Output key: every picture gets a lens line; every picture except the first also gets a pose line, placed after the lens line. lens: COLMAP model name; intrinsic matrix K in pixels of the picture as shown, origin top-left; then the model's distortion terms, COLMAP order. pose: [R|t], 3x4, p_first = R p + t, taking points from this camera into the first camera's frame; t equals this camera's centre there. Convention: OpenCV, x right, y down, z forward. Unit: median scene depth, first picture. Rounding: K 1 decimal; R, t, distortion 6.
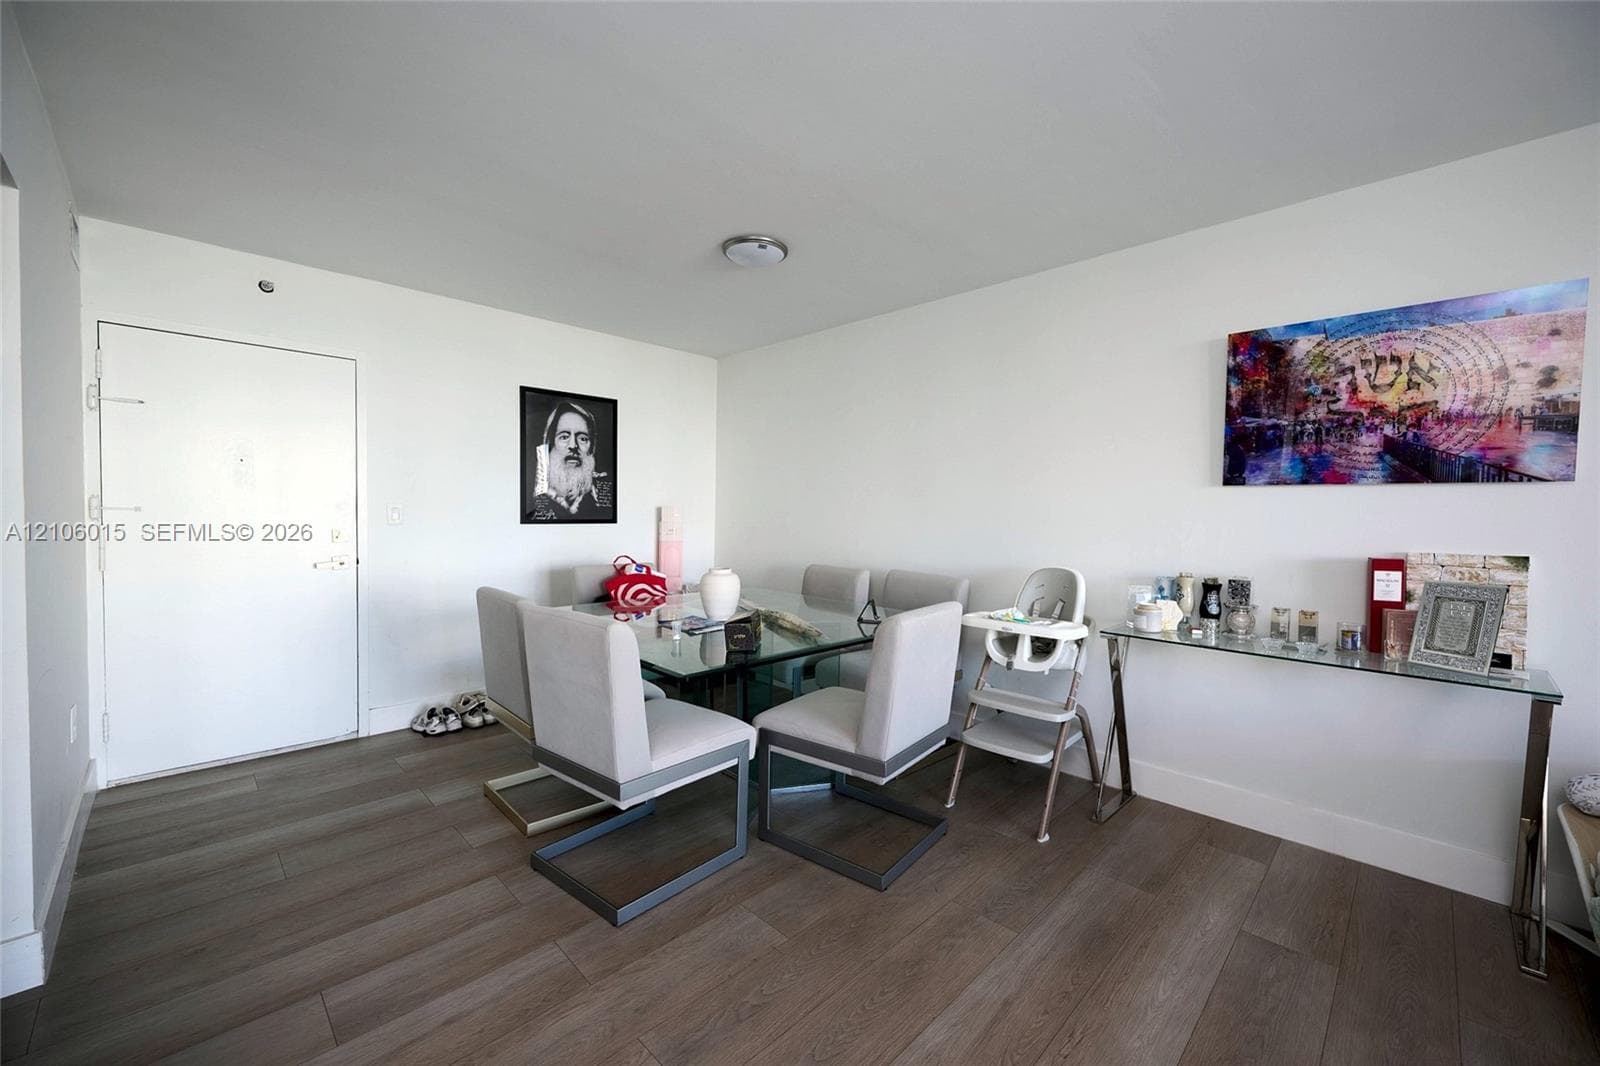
lens RADIAL K [[634.2, 0, 800.0], [0, 634.2, 533.0], [0, 0, 1]] dist [0.000197, 0.000038]
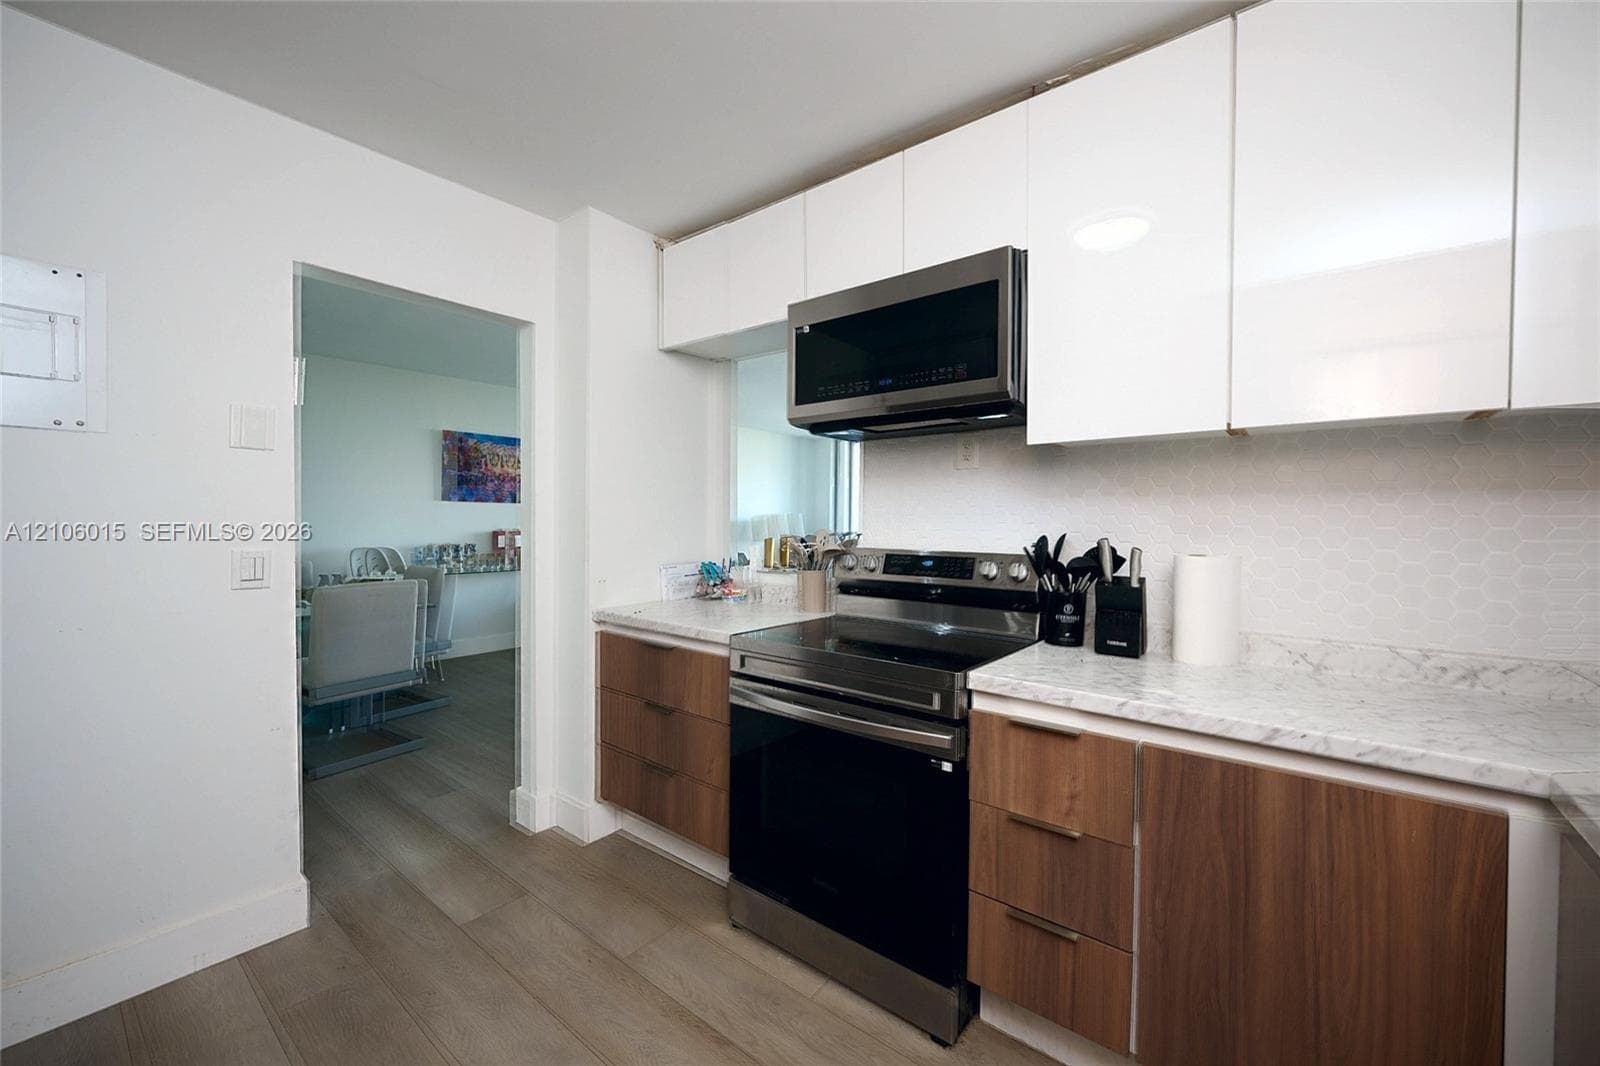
lens RADIAL K [[634.2, 0, 800.0], [0, 634.2, 533.0], [0, 0, 1]] dist [0.000197, 0.000038]
pose [[-0.105006, -0.027705, 0.994086, -1.621050], [0.023177, 0.999272, 0.030298, -0.007344], [-0.994202, 0.026221, -0.104287, 0.052645]]
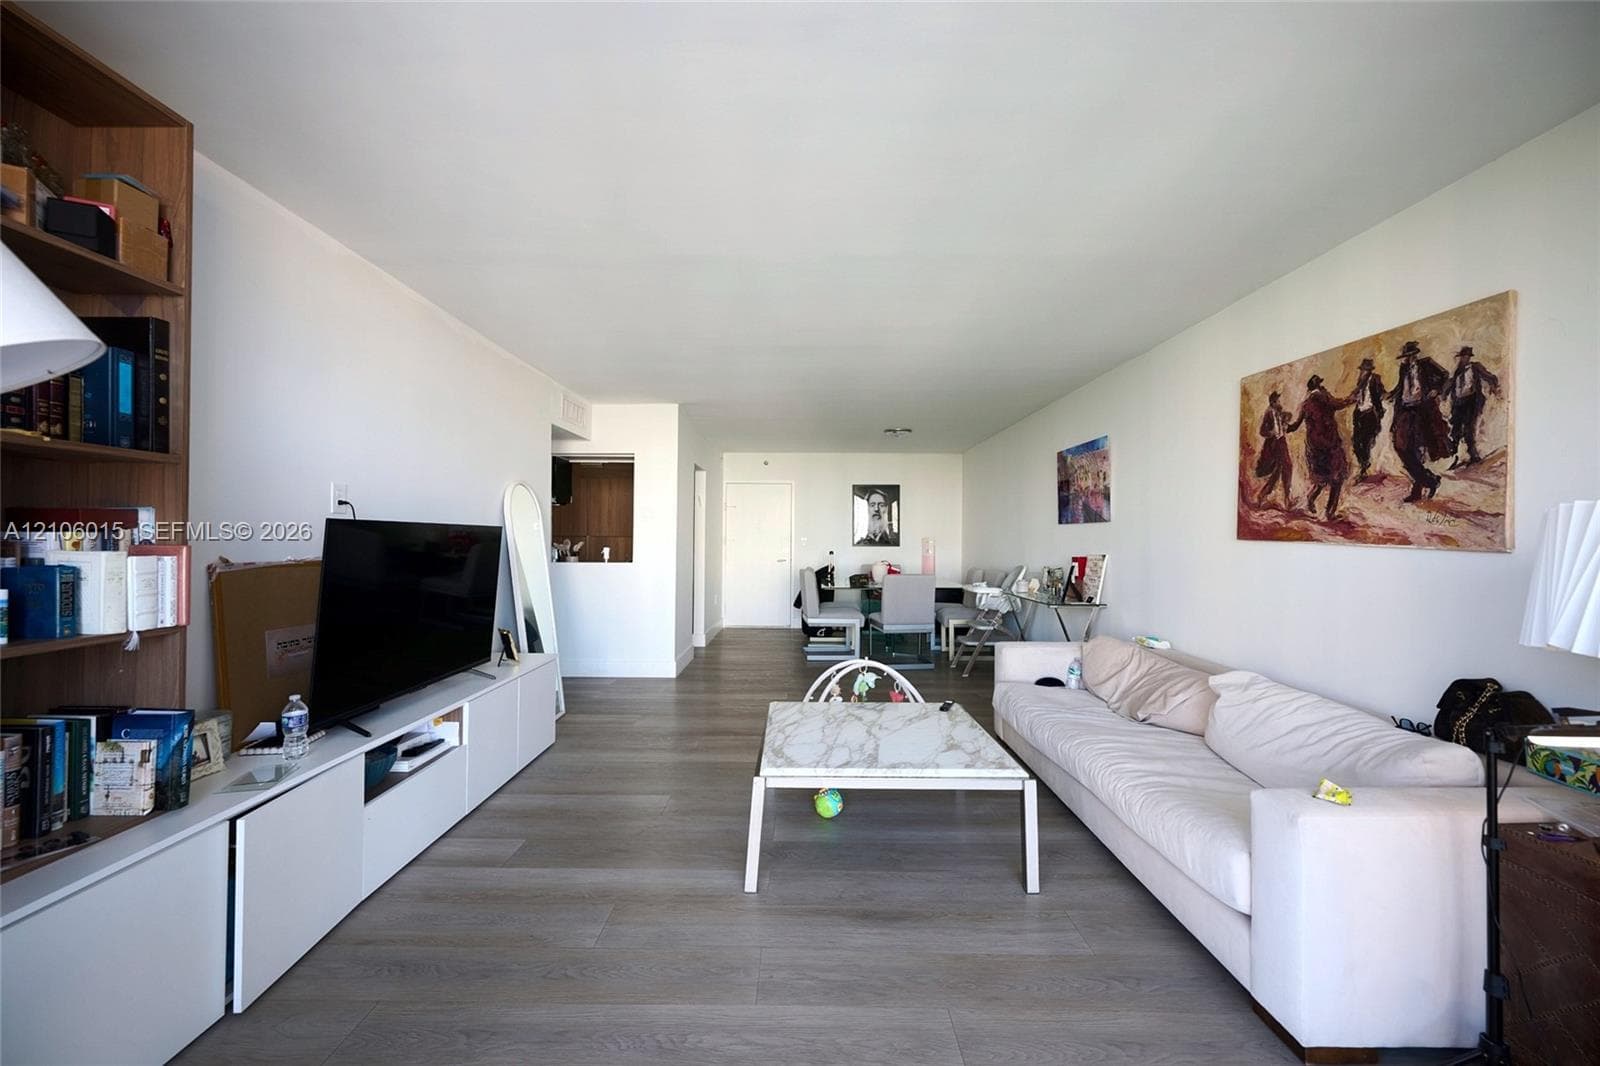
lens RADIAL K [[634.2, 0, 800.0], [0, 634.2, 533.0], [0, 0, 1]] dist [0.000197, 0.000038]
pose [[0.698184, -0.018573, -0.715677, 1.502684], [-0.016092, 0.999004, -0.041624, 0.050210], [0.715737, 0.040578, 0.697190, -1.004628]]
